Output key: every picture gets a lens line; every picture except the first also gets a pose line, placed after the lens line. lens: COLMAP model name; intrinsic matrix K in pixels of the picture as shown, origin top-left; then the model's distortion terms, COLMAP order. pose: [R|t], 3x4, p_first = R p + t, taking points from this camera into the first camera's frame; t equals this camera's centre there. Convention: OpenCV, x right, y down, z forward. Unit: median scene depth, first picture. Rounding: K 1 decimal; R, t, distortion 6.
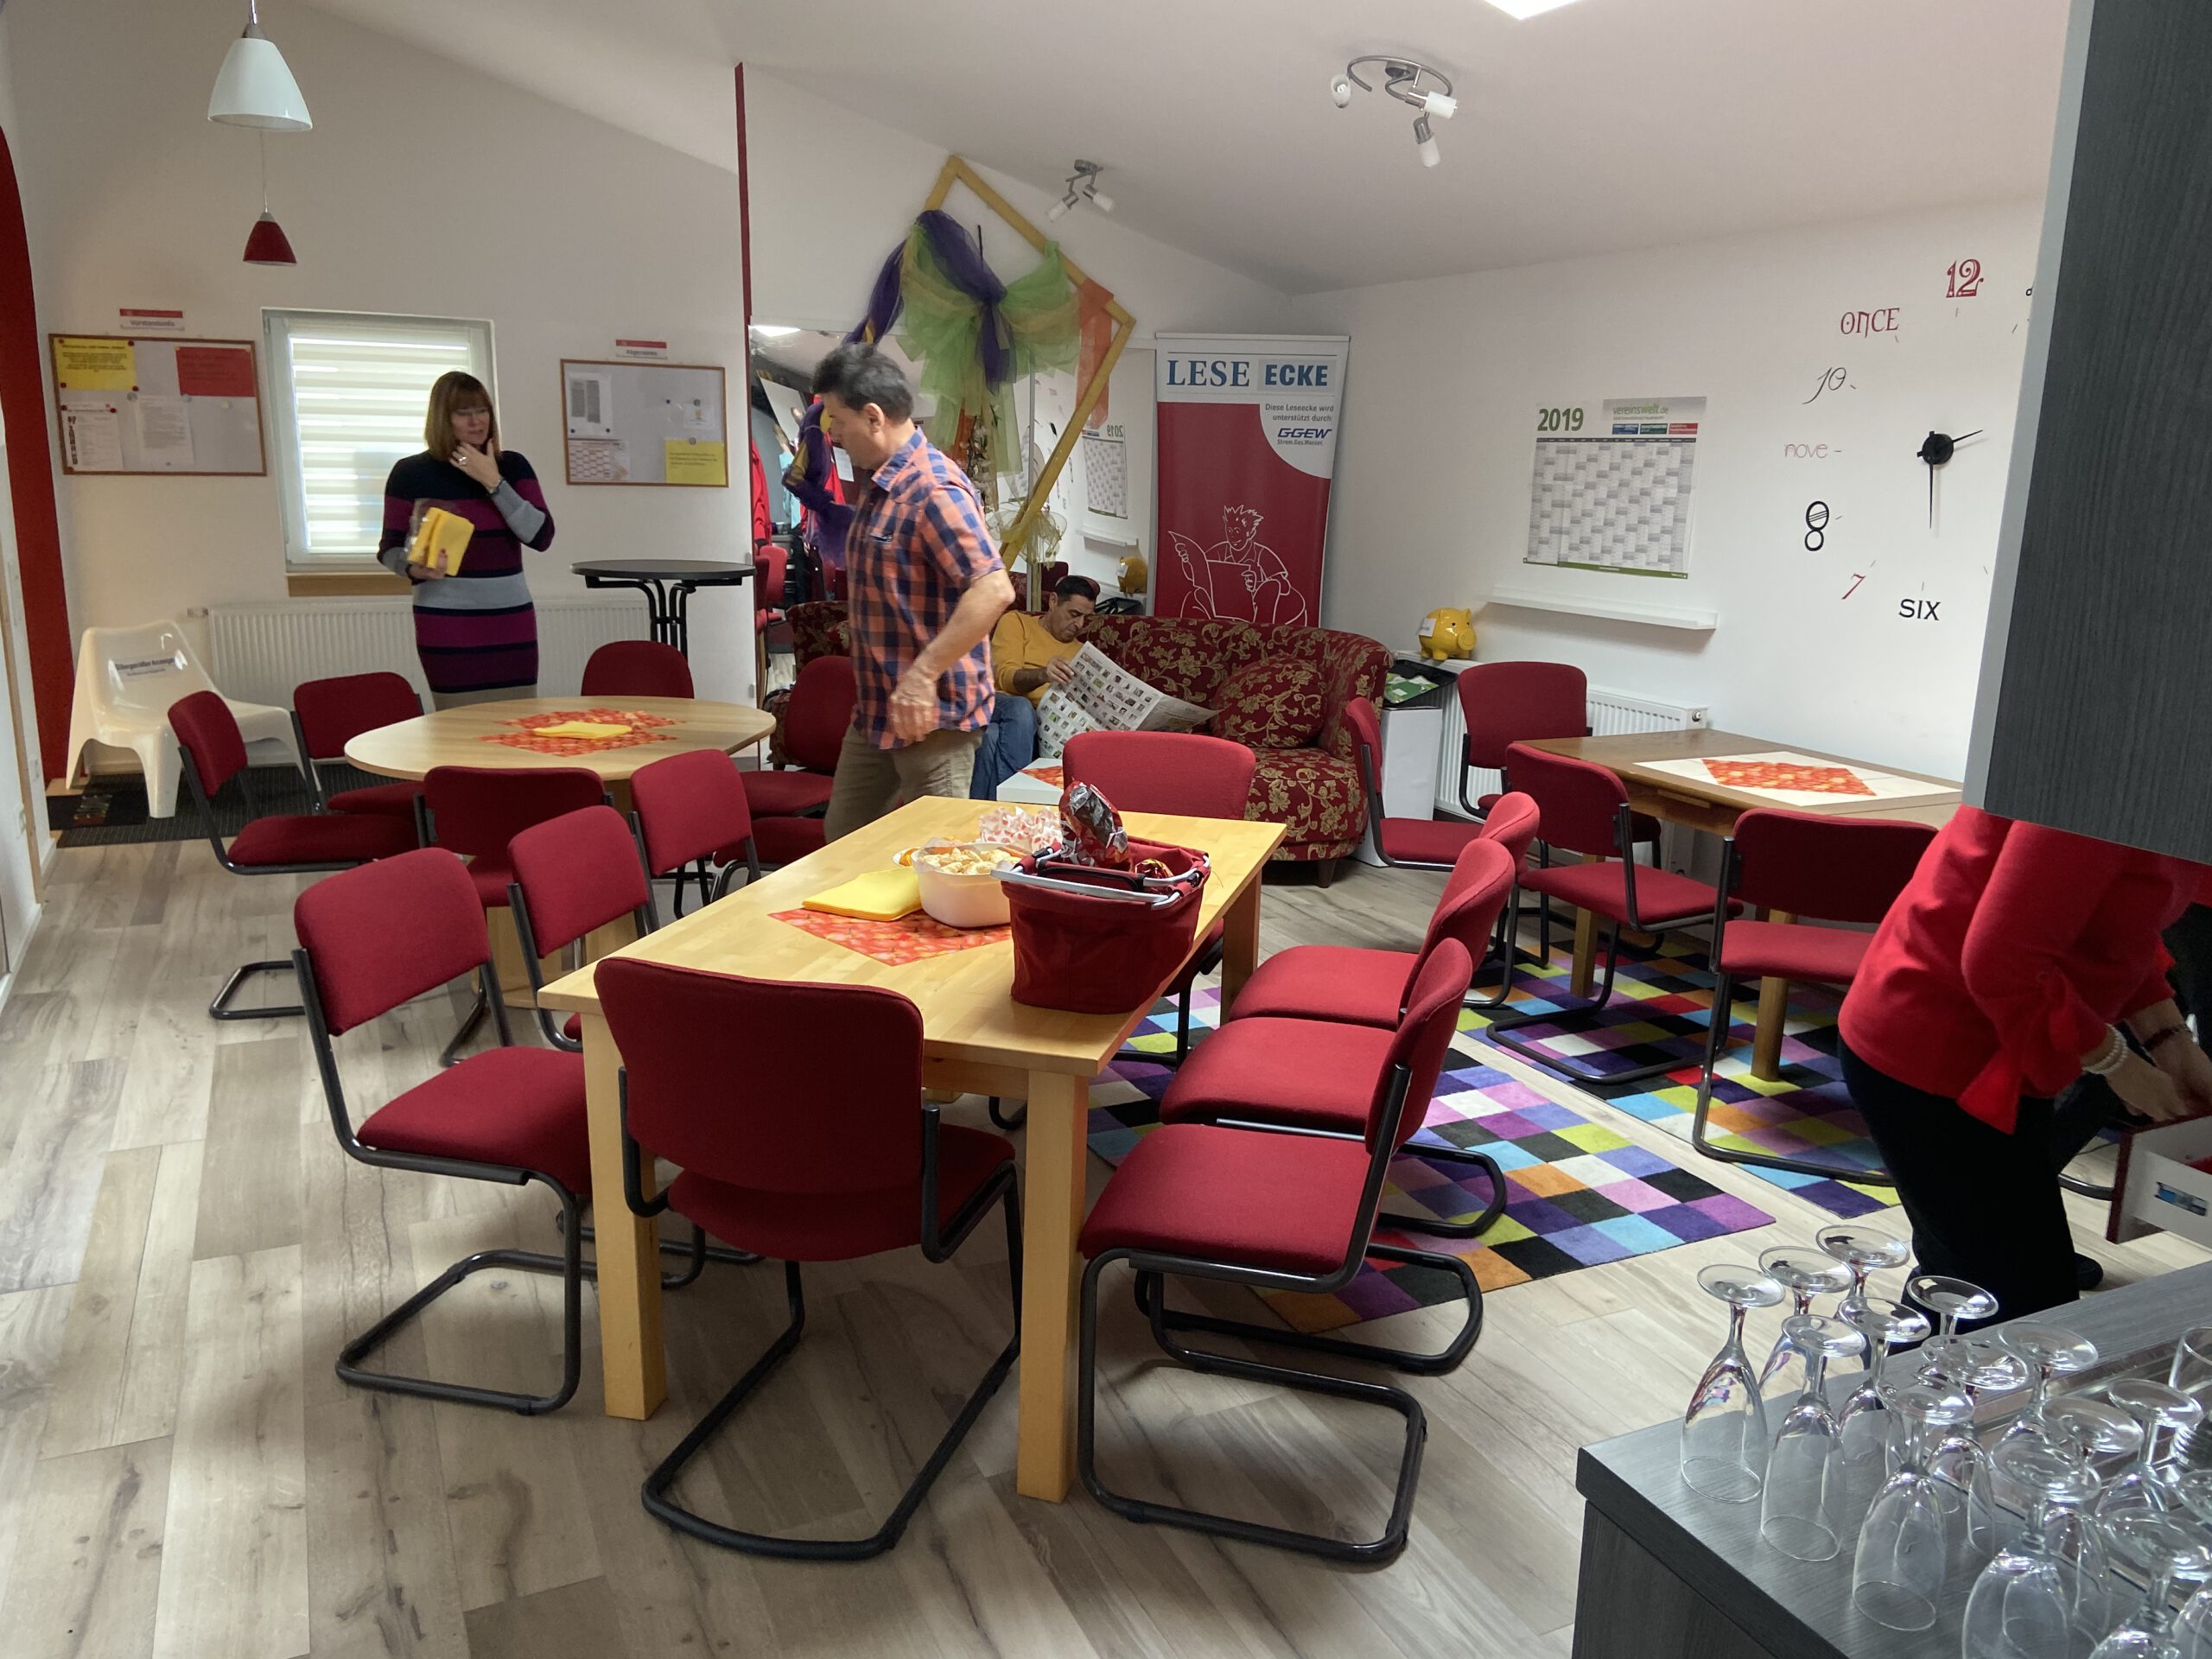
lens RADIAL K [[1660.8, 0, 1115.8], [0, 1660.8, 825.1], [0, 0, 1]] dist [0.116276, -0.145470]
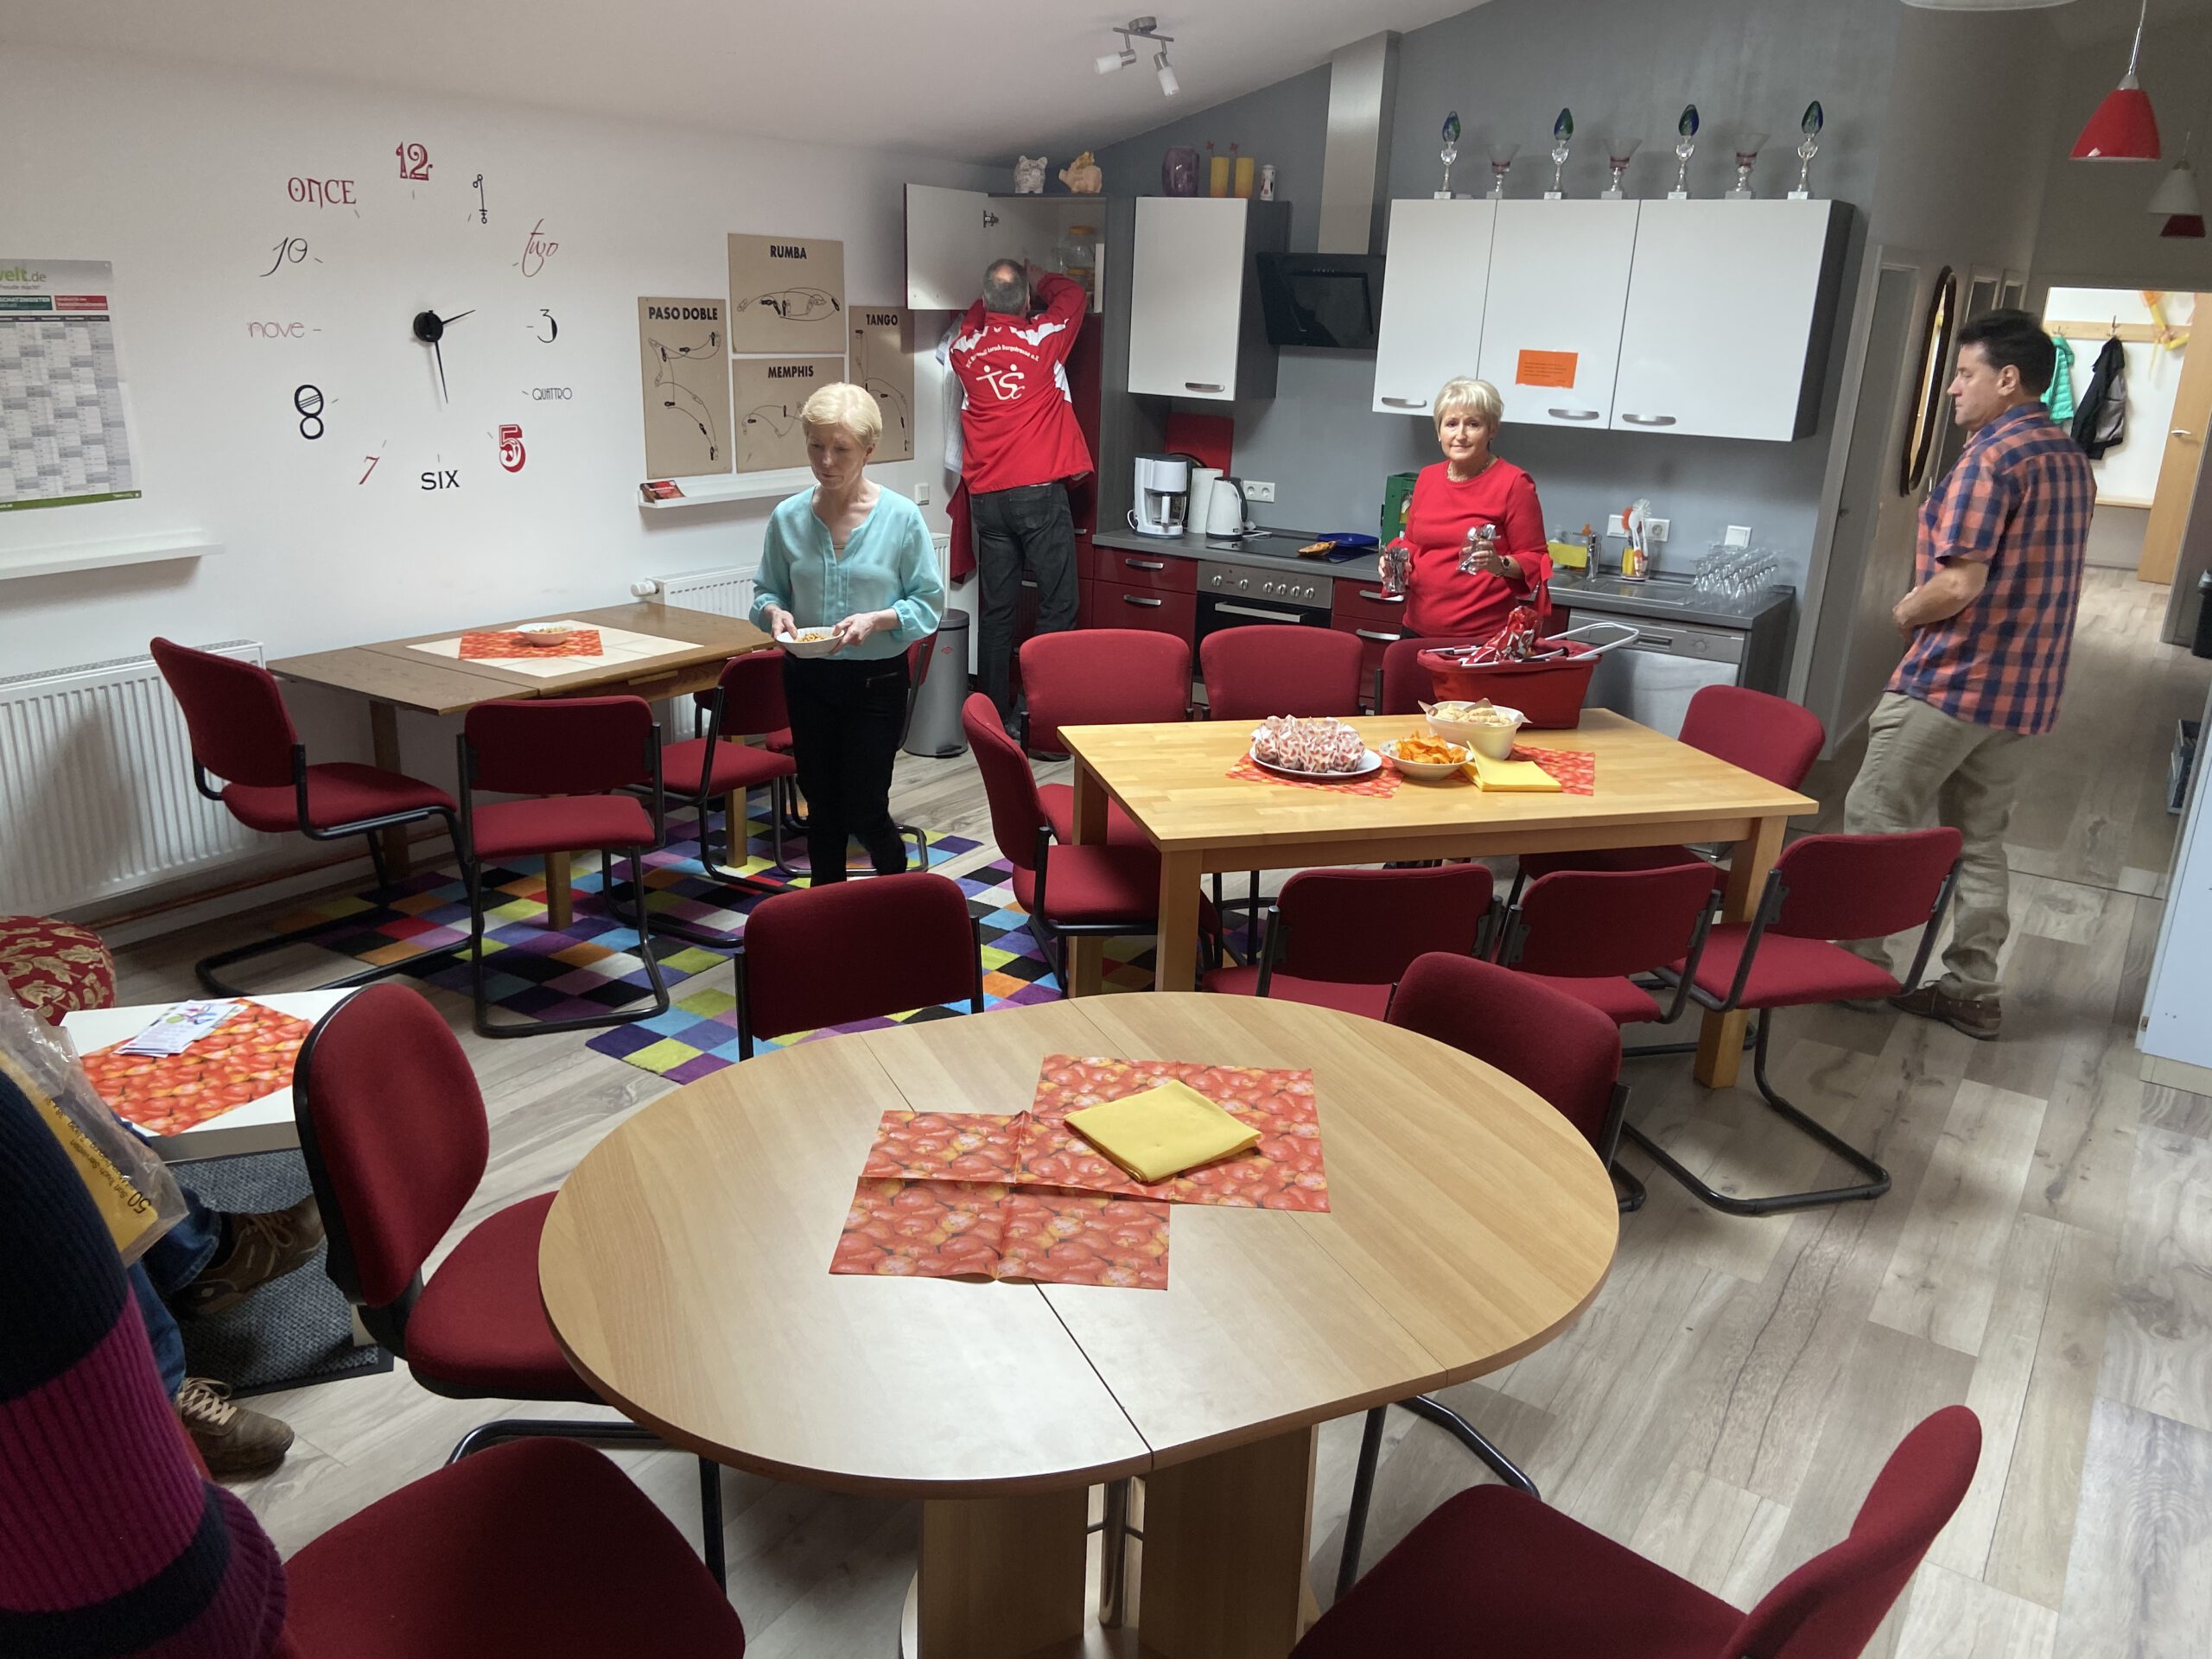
lens RADIAL K [[1634.0, 0, 1099.6], [0, 1634.0, 820.5], [0, 0, 1]] dist [0.099196, -0.129796]
pose [[-0.509190, -0.305589, 0.804575, -0.619013], [0.144650, 0.891157, 0.430018, -0.313327], [-0.848411, 0.335343, -0.409565, 1.105072]]
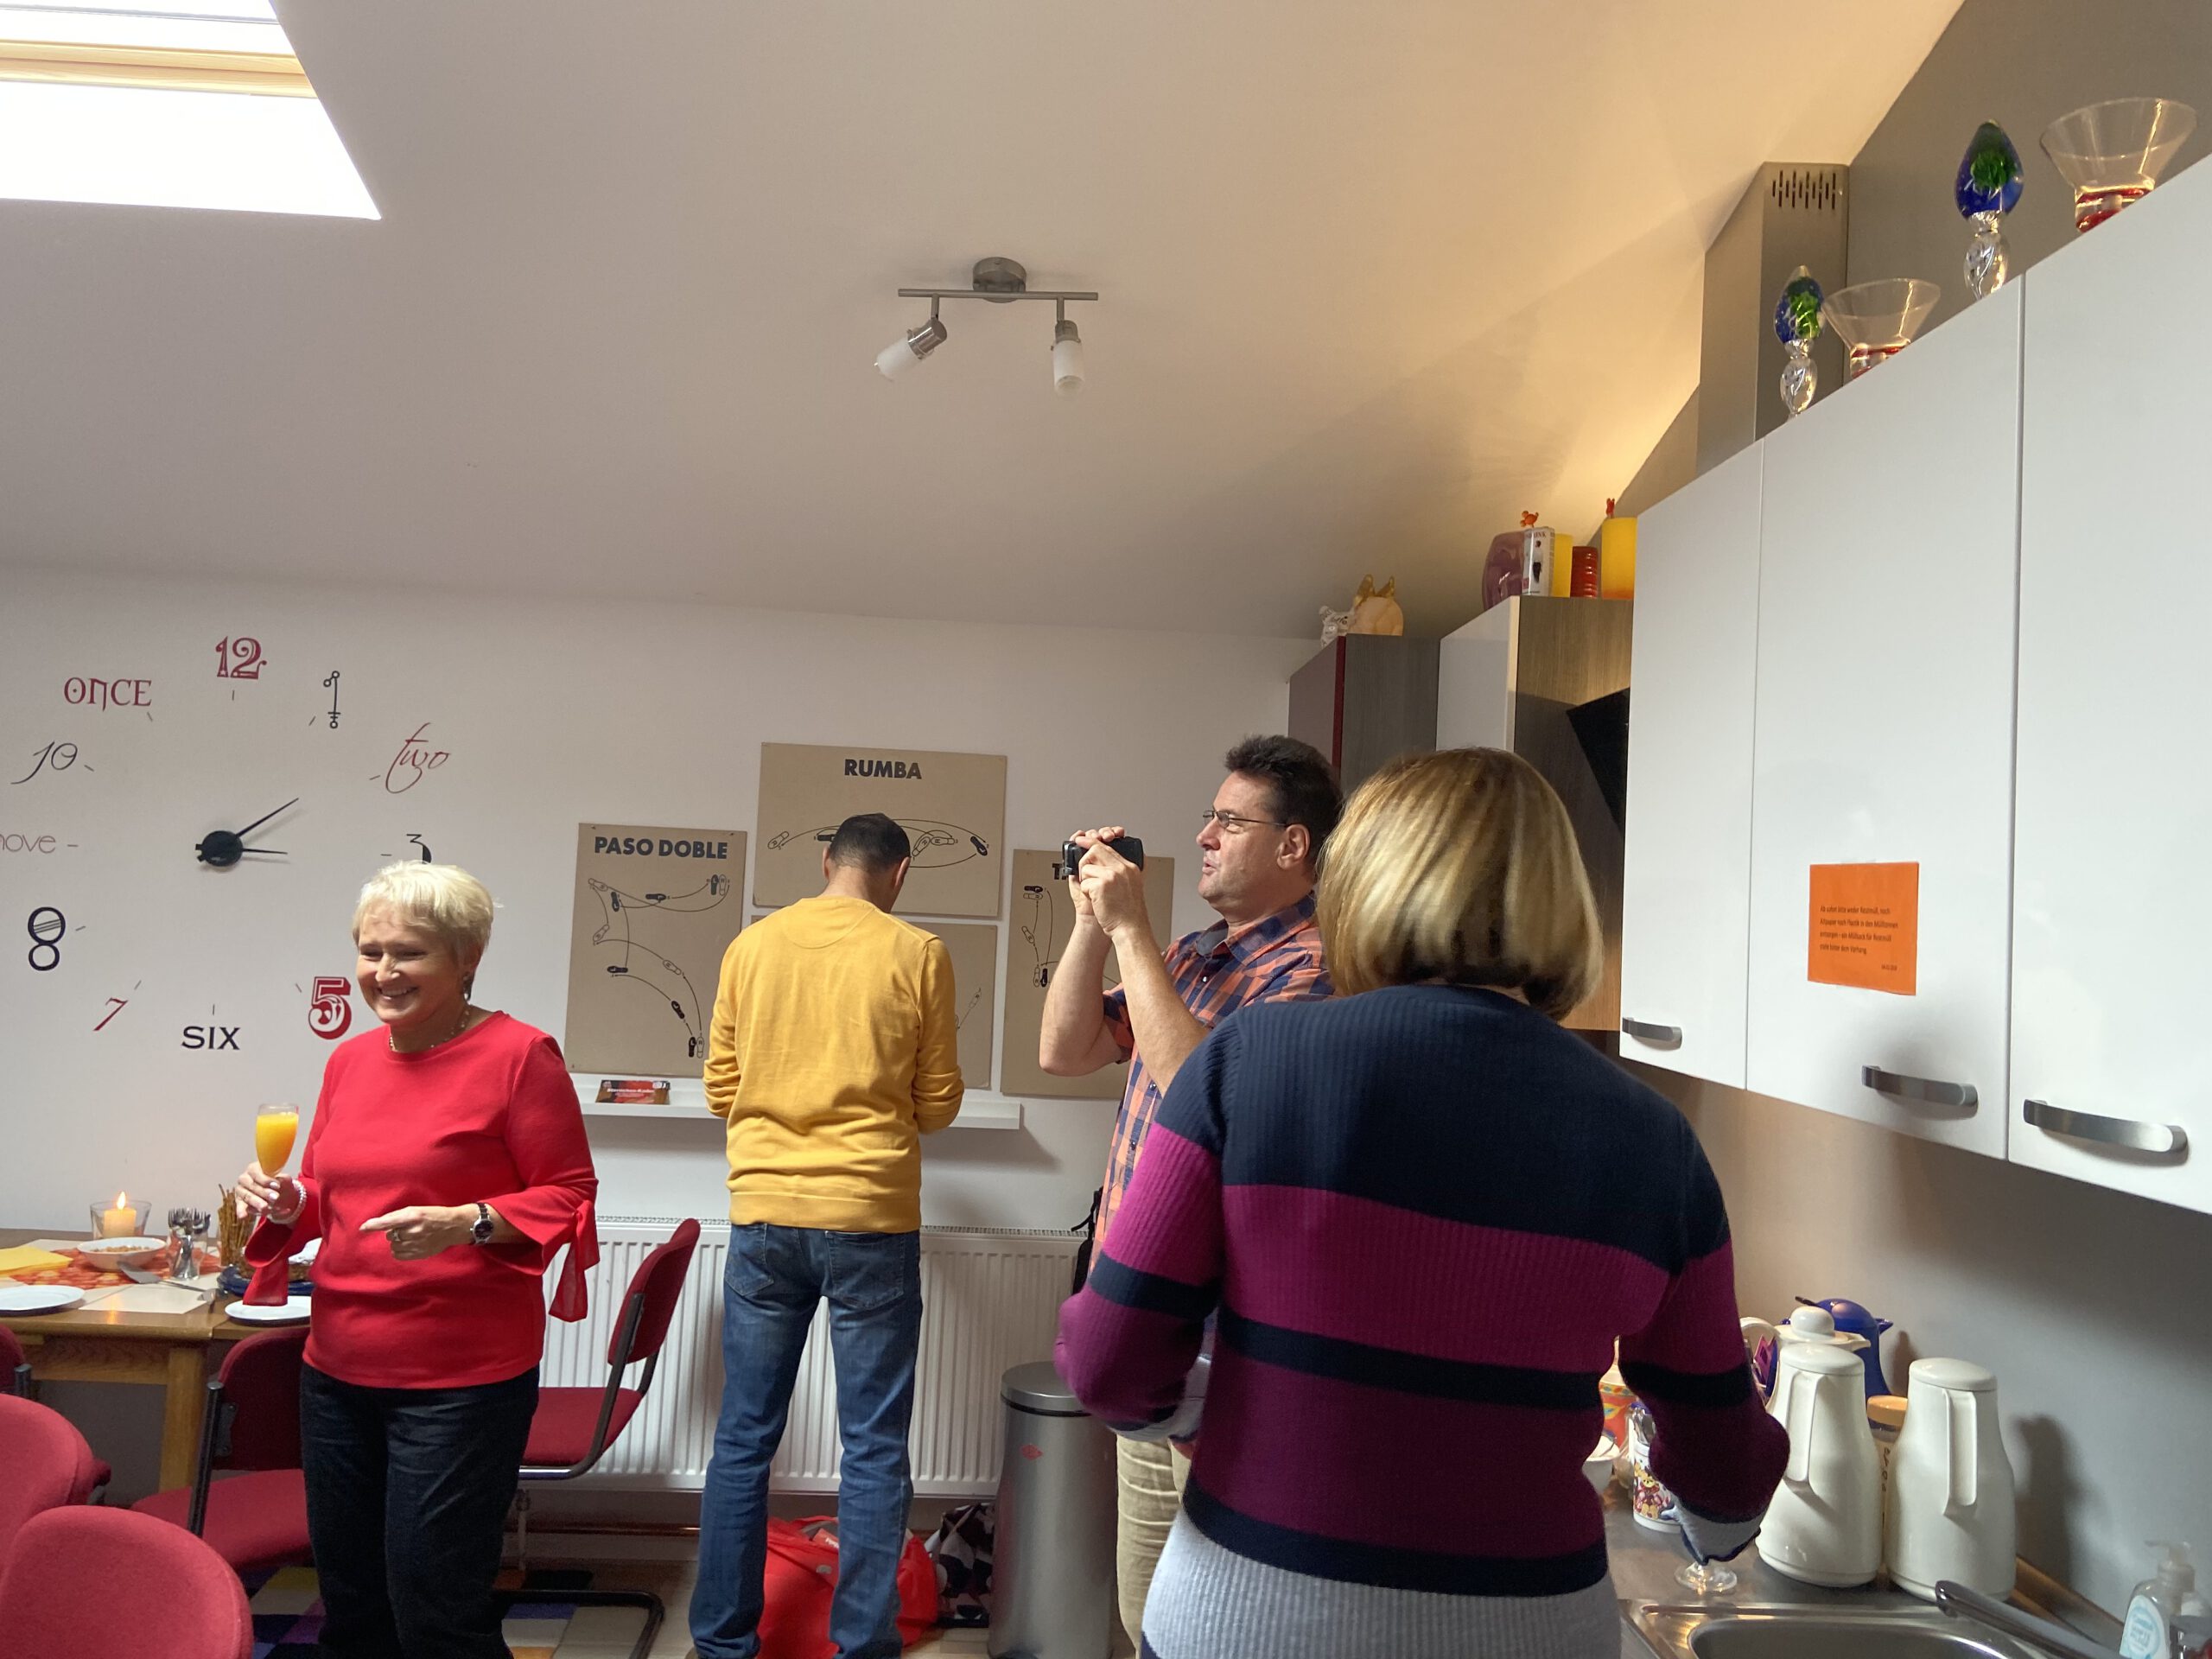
lens RADIAL K [[1634.0, 0, 1099.6], [0, 1634.0, 820.5], [0, 0, 1]] dist [0.099196, -0.129796]
pose [[0.395496, 0.037992, 0.917682, -0.096929], [0.167531, 0.979398, -0.112749, -0.064775], [-0.903059, 0.198332, 0.380983, 0.270862]]
